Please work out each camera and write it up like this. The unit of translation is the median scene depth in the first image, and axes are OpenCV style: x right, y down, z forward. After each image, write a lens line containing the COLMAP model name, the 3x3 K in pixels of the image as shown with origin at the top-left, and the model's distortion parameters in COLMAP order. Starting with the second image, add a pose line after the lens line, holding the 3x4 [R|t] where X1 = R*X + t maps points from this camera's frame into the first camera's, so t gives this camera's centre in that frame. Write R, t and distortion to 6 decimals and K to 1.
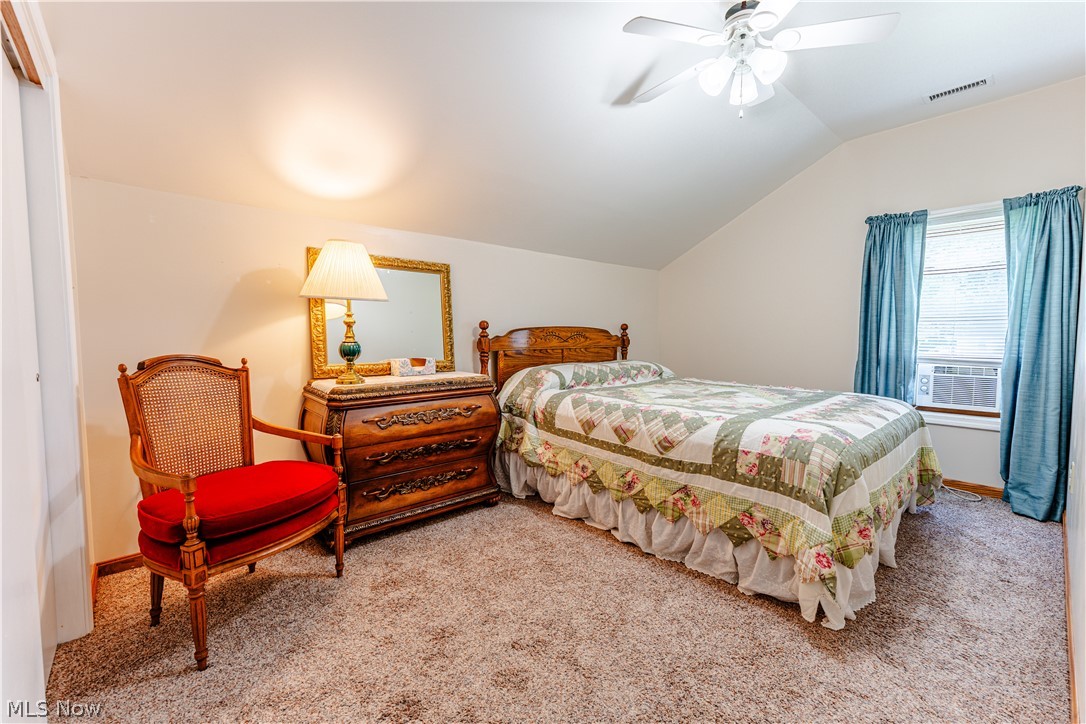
lens RADIAL K [[432.6, 0, 543.0], [0, 432.6, 362.0], [0, 0, 1]] dist [0.000762, -0.000057]
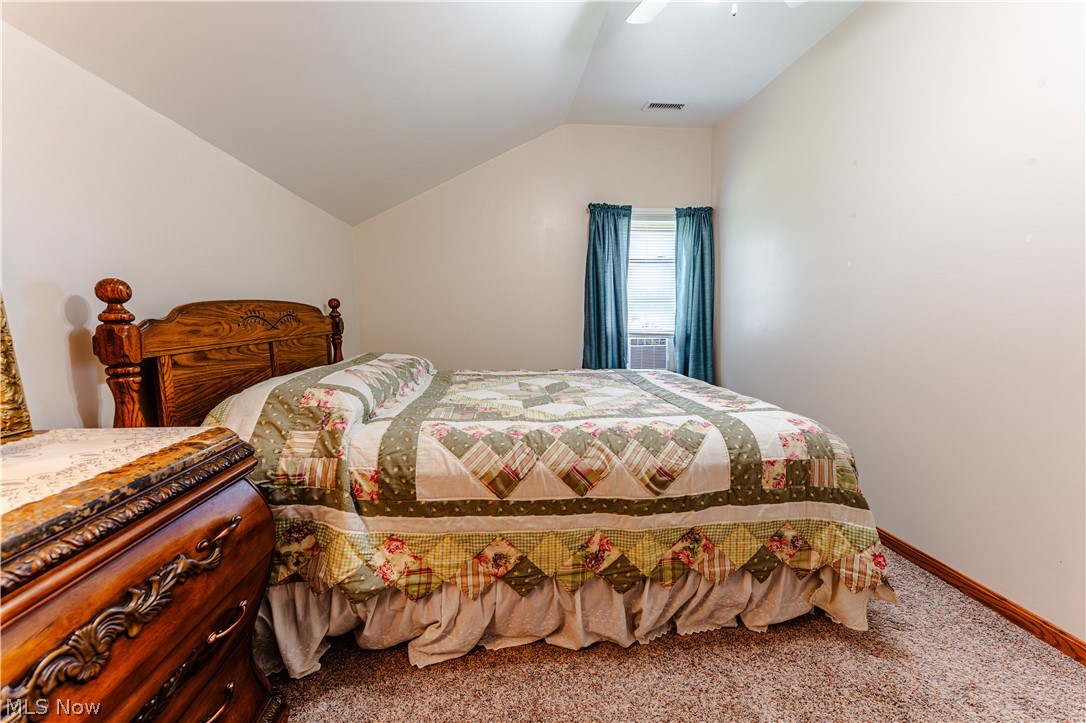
lens RADIAL K [[432.6, 0, 543.0], [0, 432.6, 361.5], [0, 0, 1]] dist [0.000762, -0.000057]
pose [[0.595894, -0.092032, 0.797772, -0.297873], [0.056371, 0.995755, 0.072765, -0.042260], [-0.801082, 0.001611, 0.598552, 0.654401]]
